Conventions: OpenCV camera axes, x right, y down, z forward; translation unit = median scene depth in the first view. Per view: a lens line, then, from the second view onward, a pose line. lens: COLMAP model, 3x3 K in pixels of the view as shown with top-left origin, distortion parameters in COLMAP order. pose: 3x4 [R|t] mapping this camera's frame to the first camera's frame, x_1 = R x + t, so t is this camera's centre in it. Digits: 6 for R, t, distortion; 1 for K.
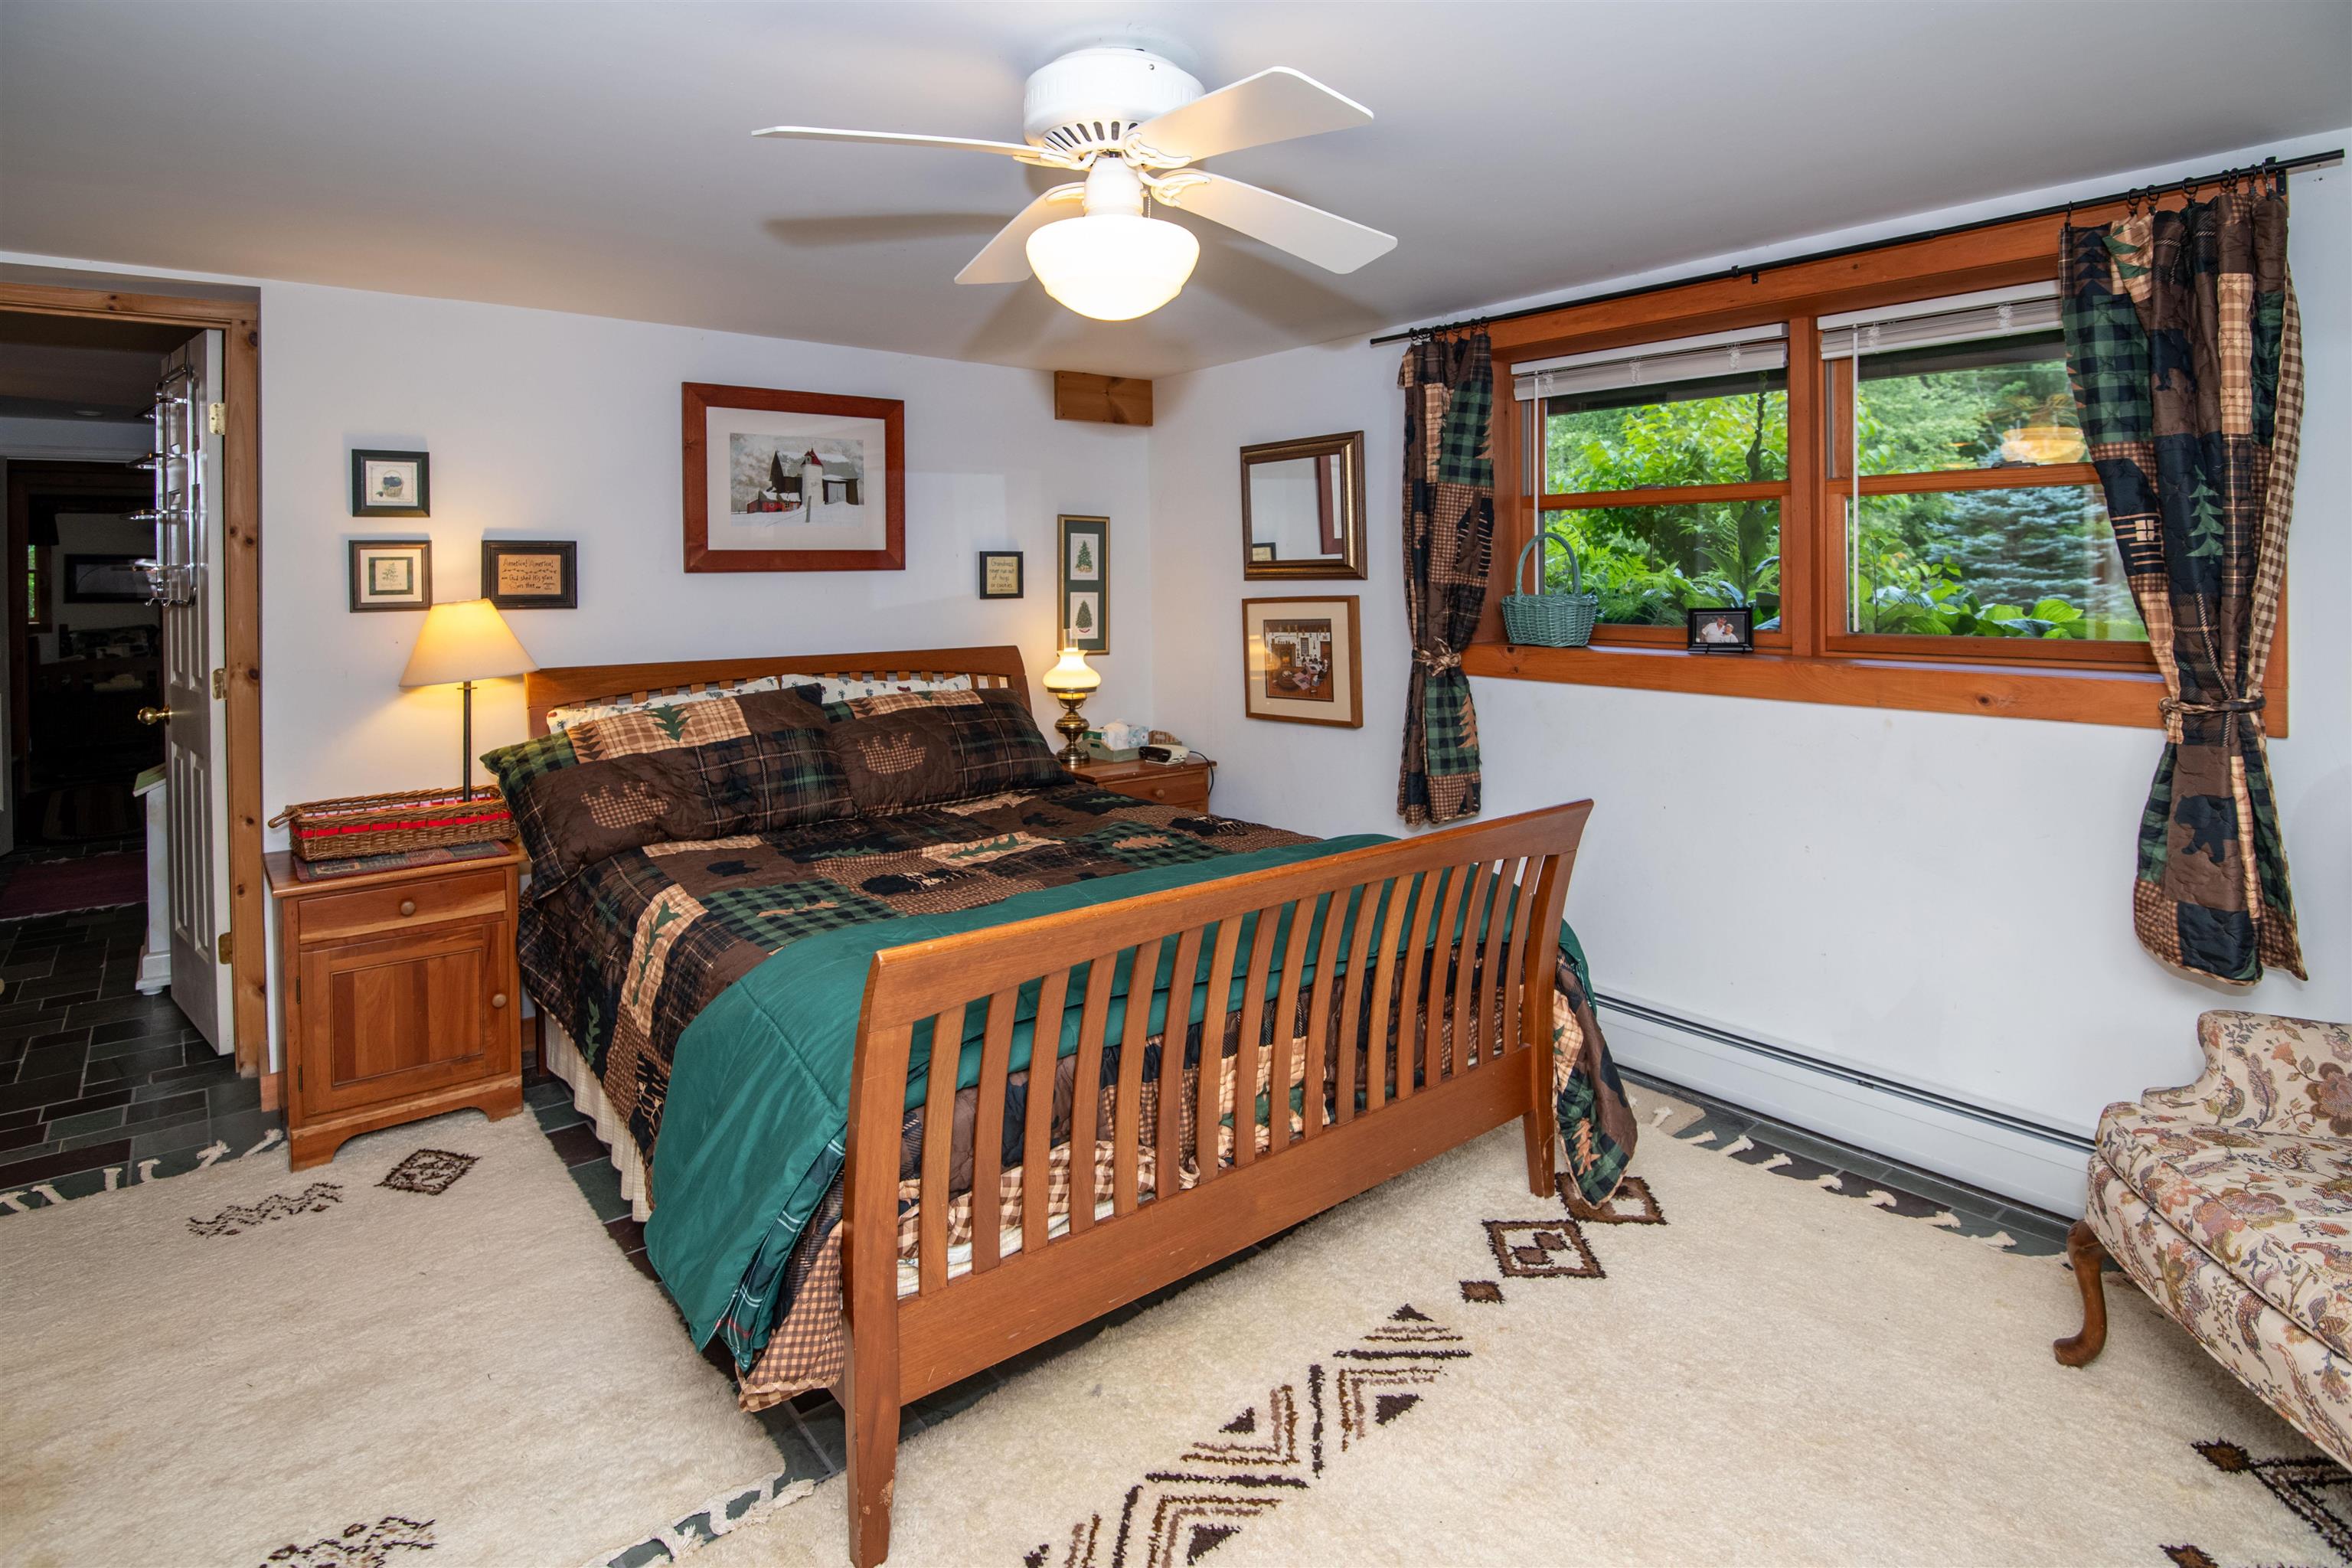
lens RADIAL K [[1214.0, 0, 1138.1], [0, 1214.0, 713.4], [0, 0, 1]] dist [-0.015245, -0.001687]
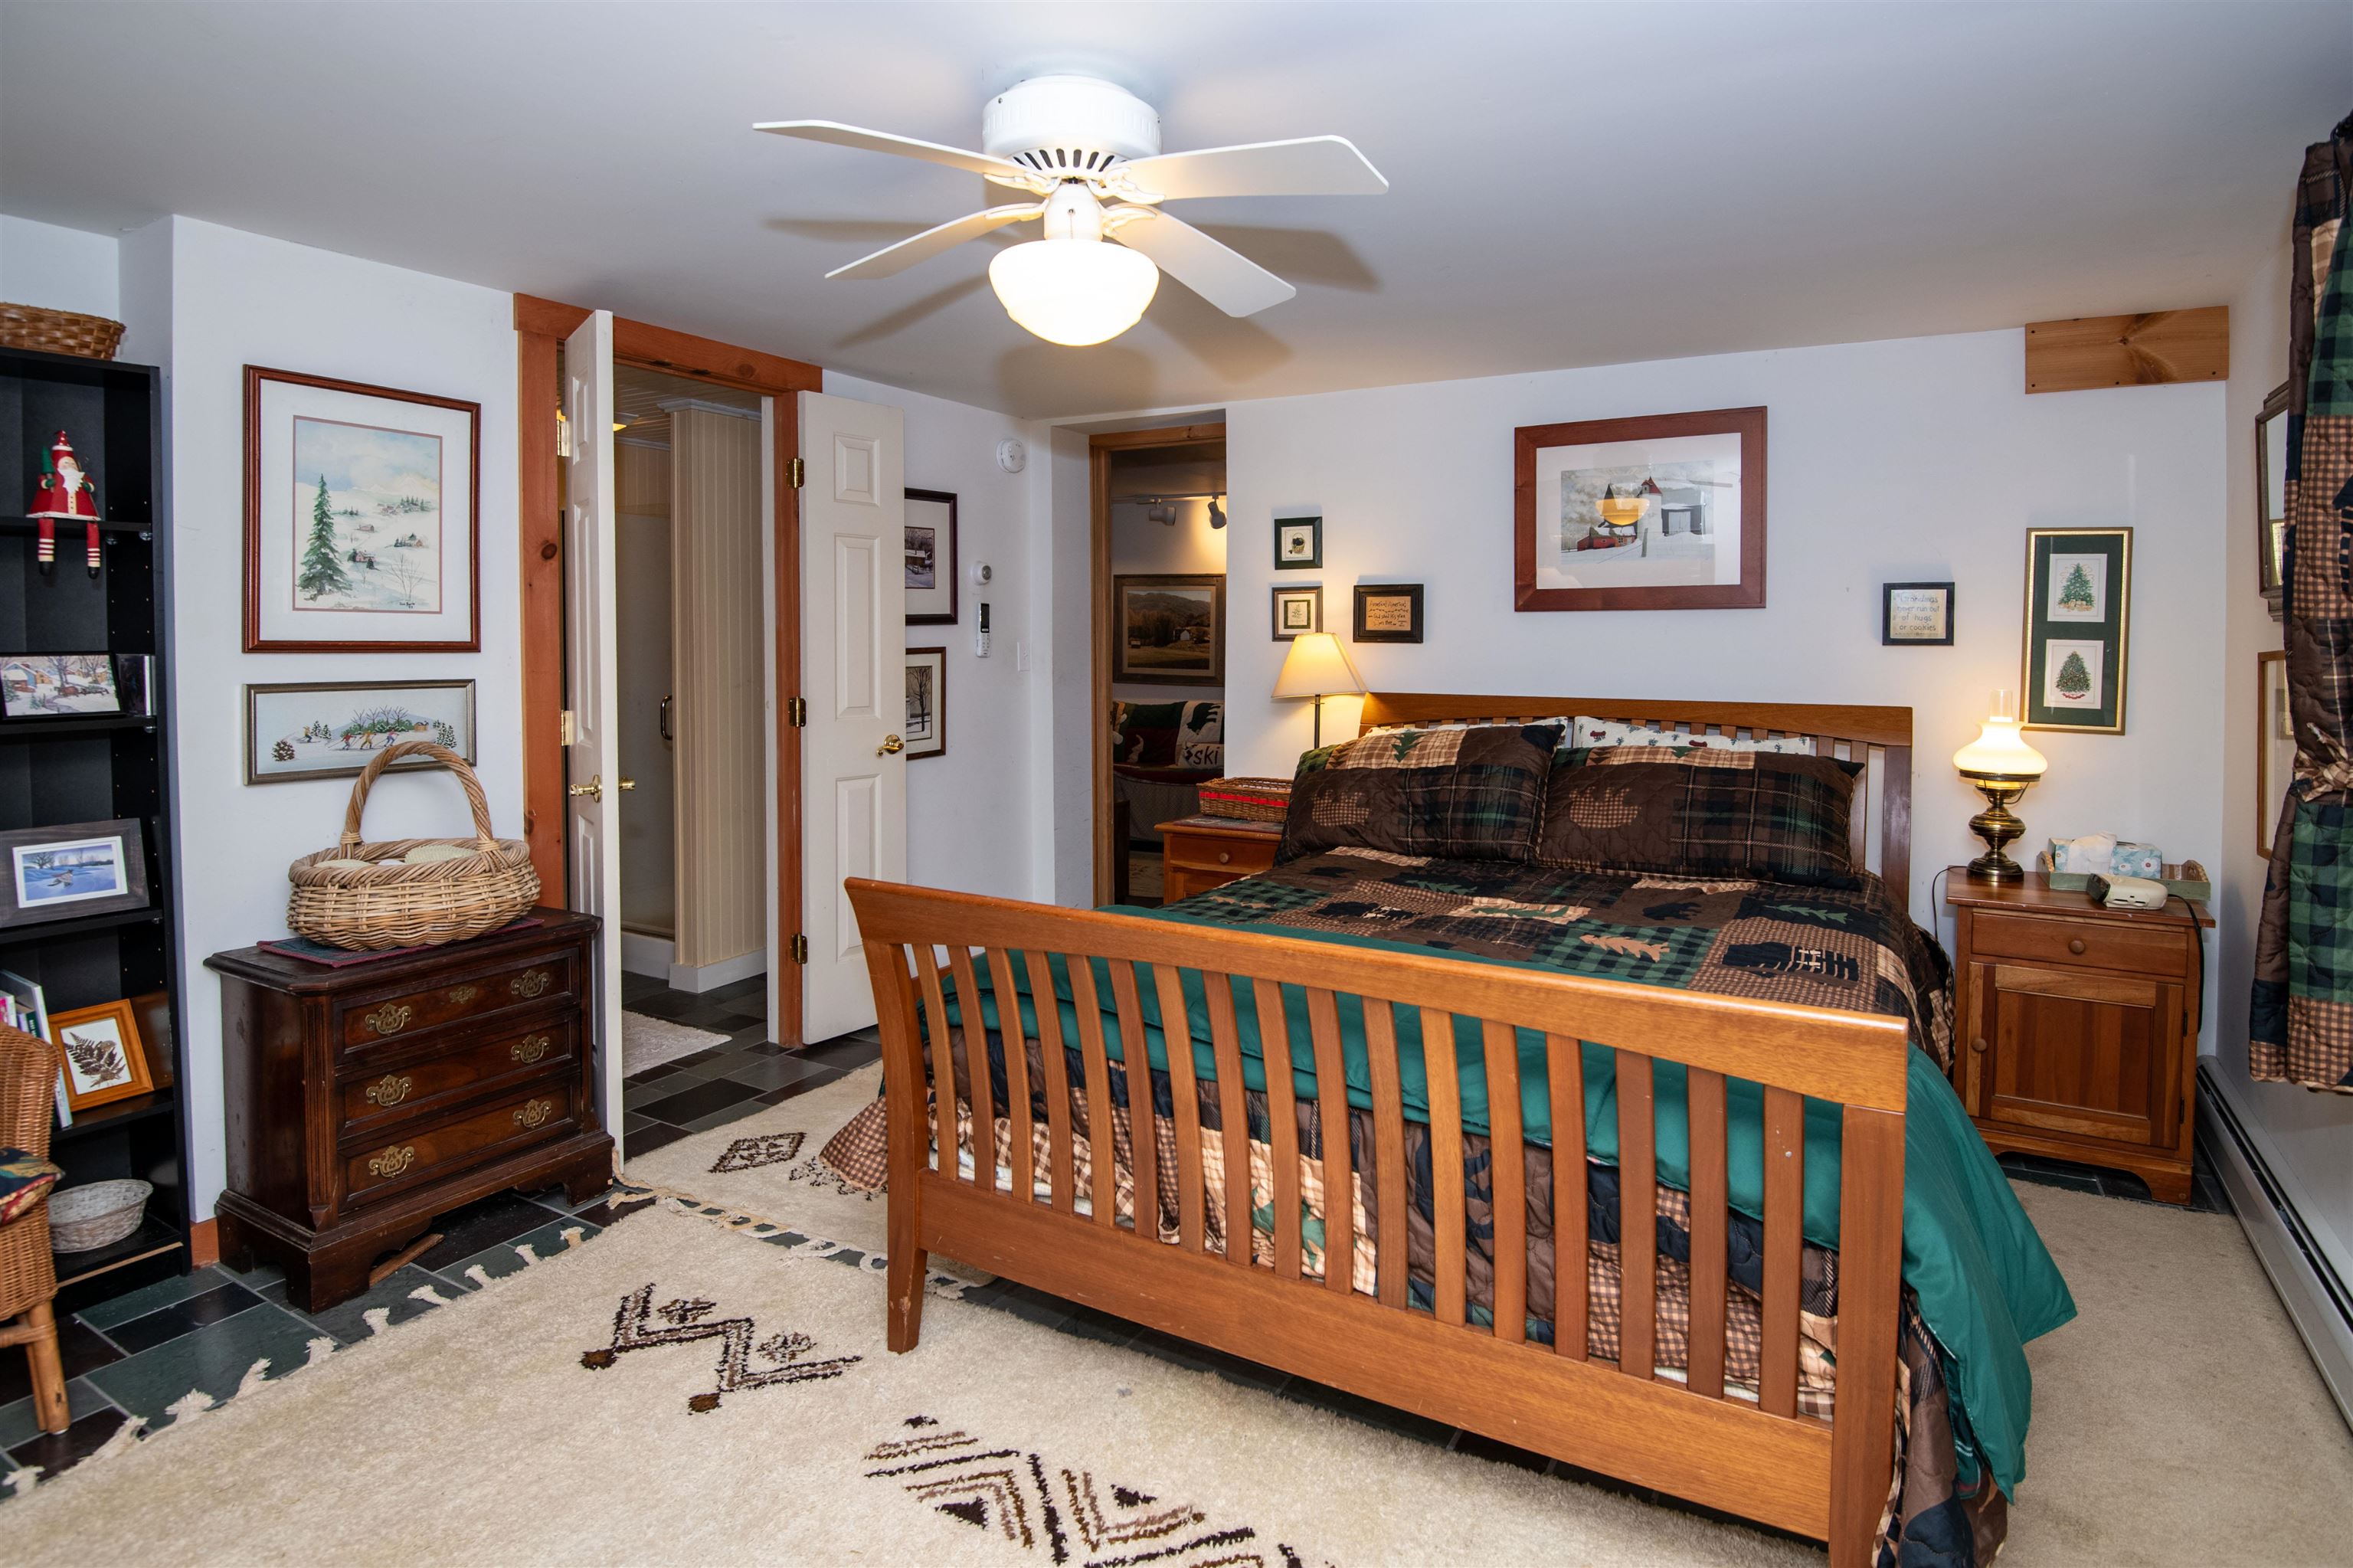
lens RADIAL K [[1185.1, 0, 1173.3], [0, 1185.1, 783.6], [0, 0, 1]] dist [-0.018439, -0.002272]
pose [[0.380784, 0.123149, -0.916427, 0.493928], [-0.109911, 0.990093, 0.087379, -0.027272], [0.918108, 0.067453, 0.390547, 0.359021]]
